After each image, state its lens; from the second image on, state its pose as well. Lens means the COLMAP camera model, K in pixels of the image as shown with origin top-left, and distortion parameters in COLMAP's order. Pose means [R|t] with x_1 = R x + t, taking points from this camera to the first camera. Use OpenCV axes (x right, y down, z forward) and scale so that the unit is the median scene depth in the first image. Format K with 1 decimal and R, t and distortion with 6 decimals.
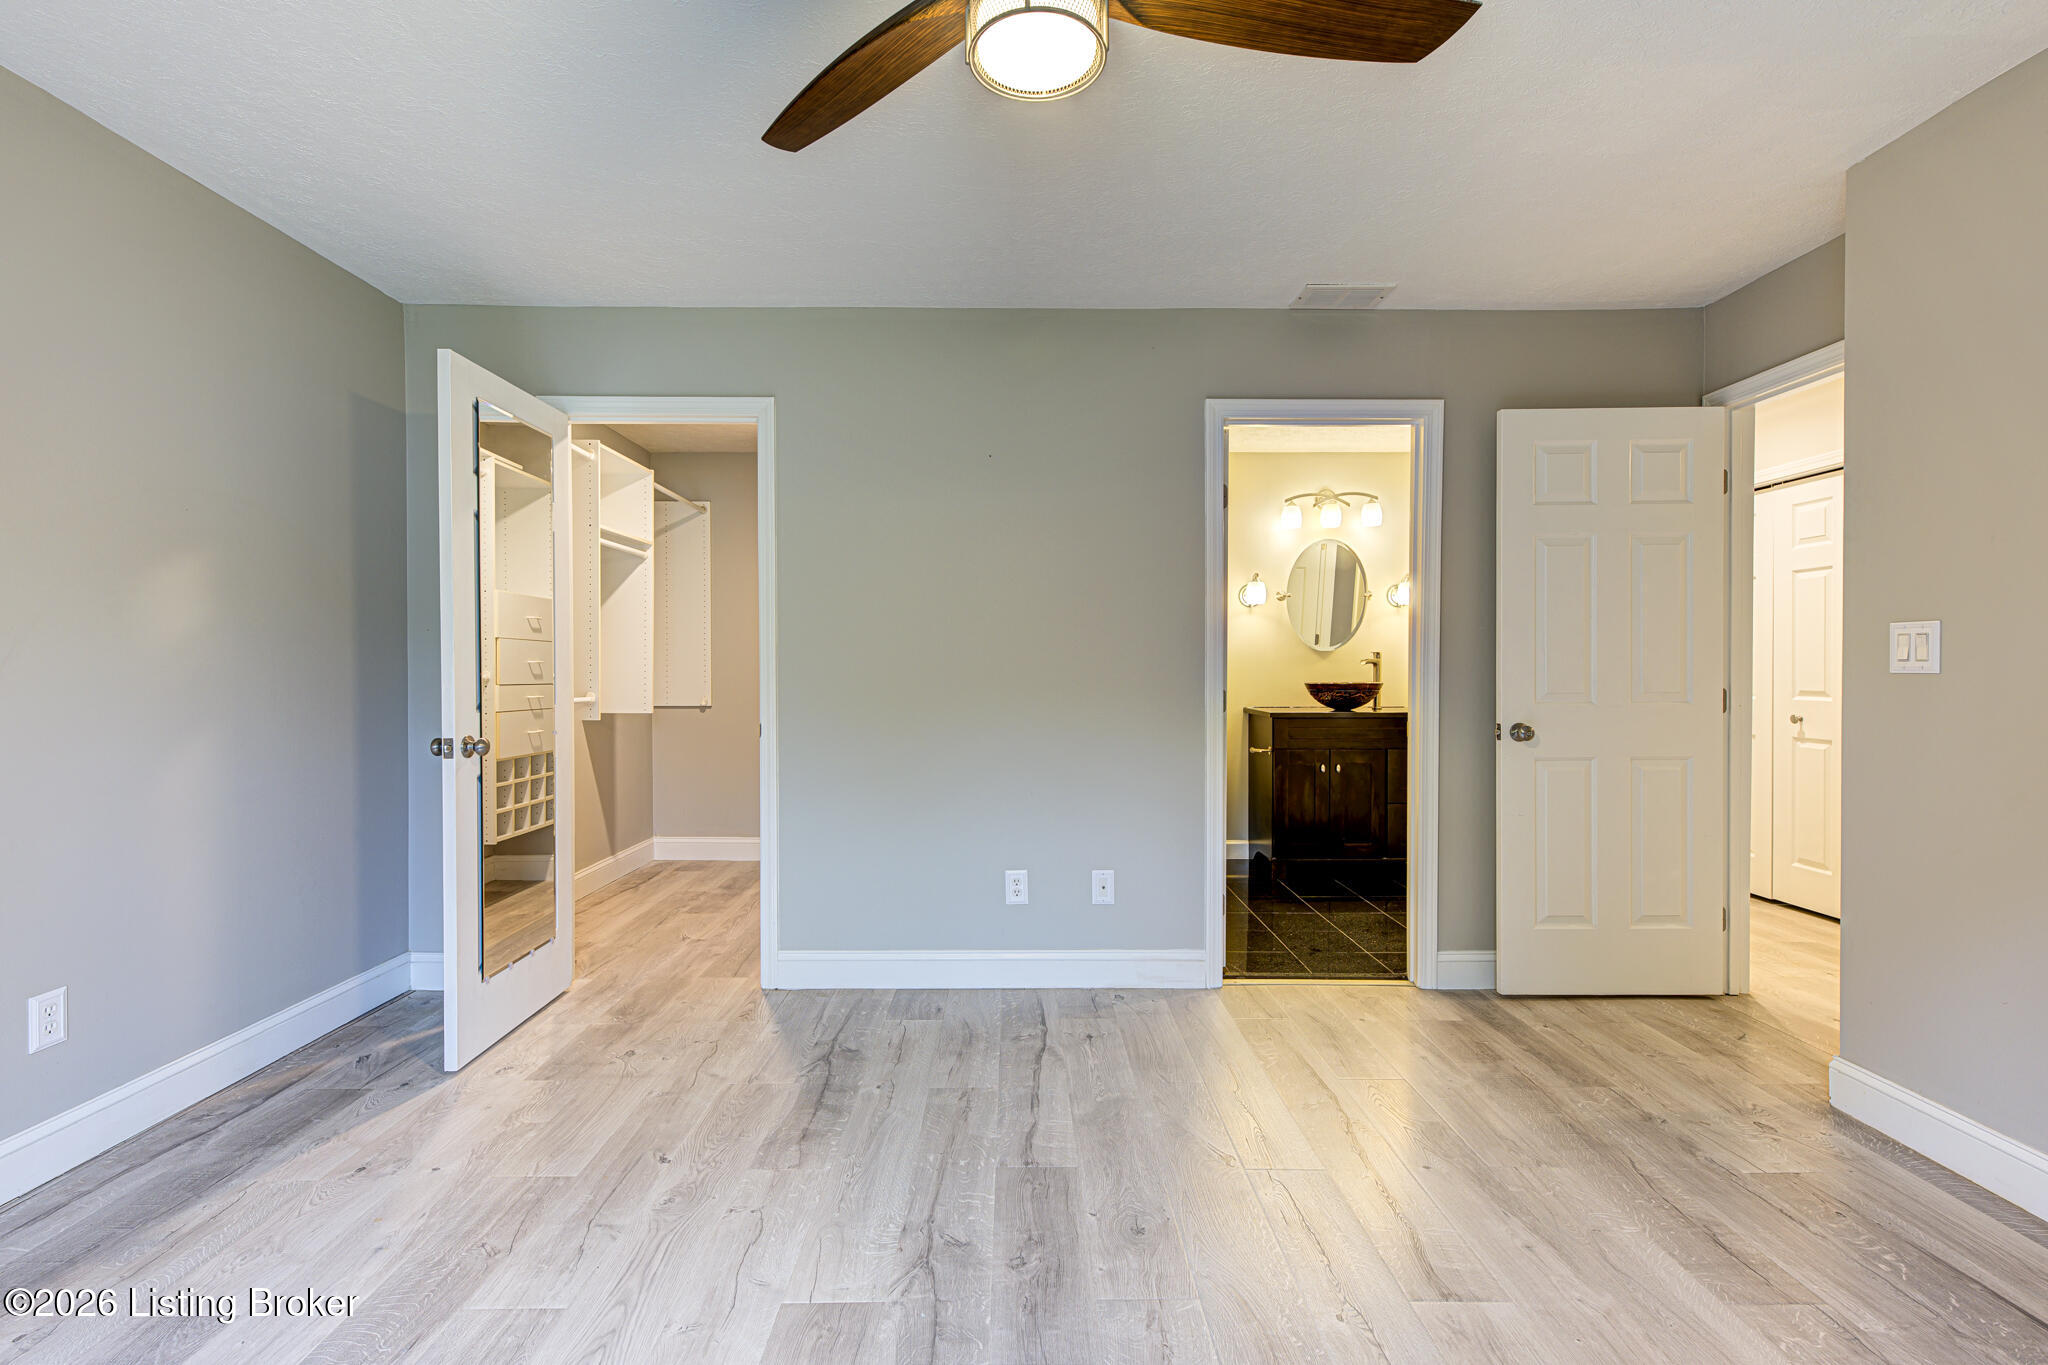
lens RADIAL K [[945.1, 0, 1068.9], [0, 945.1, 697.7], [0, 0, 1]] dist [0.018554, 0.000232]
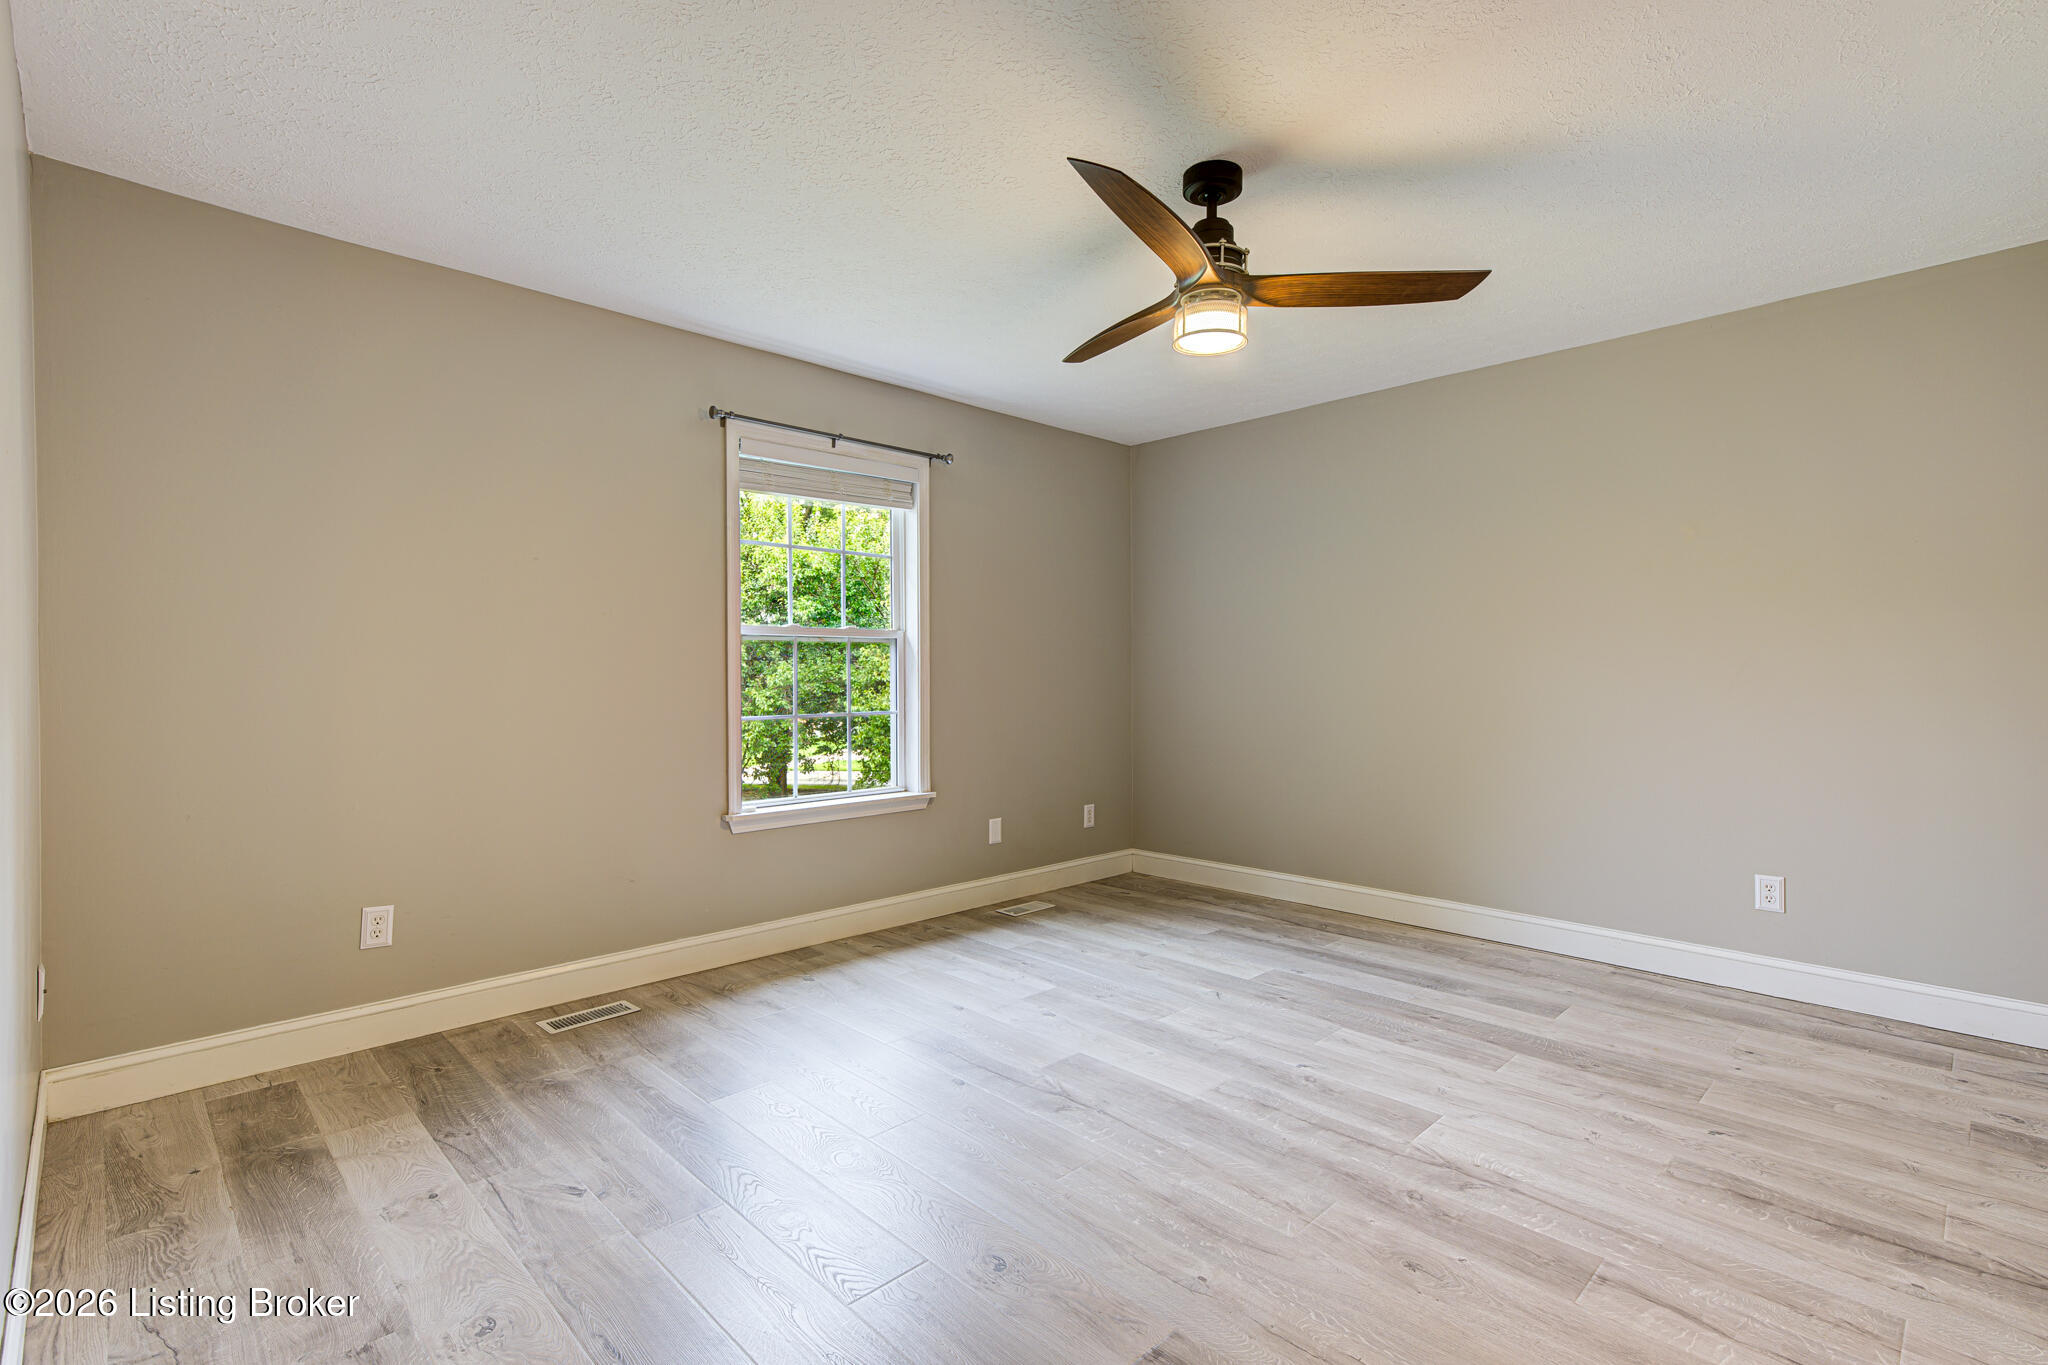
lens RADIAL K [[945.1, 0, 1006.7], [0, 945.1, 674.0], [0, 0, 1]] dist [0.018554, 0.000232]
pose [[-0.758820, -0.001911, -0.651298, 0.973211], [-0.018633, 0.999650, 0.018776, -0.046596], [0.651034, 0.026383, -0.758590, 1.390646]]
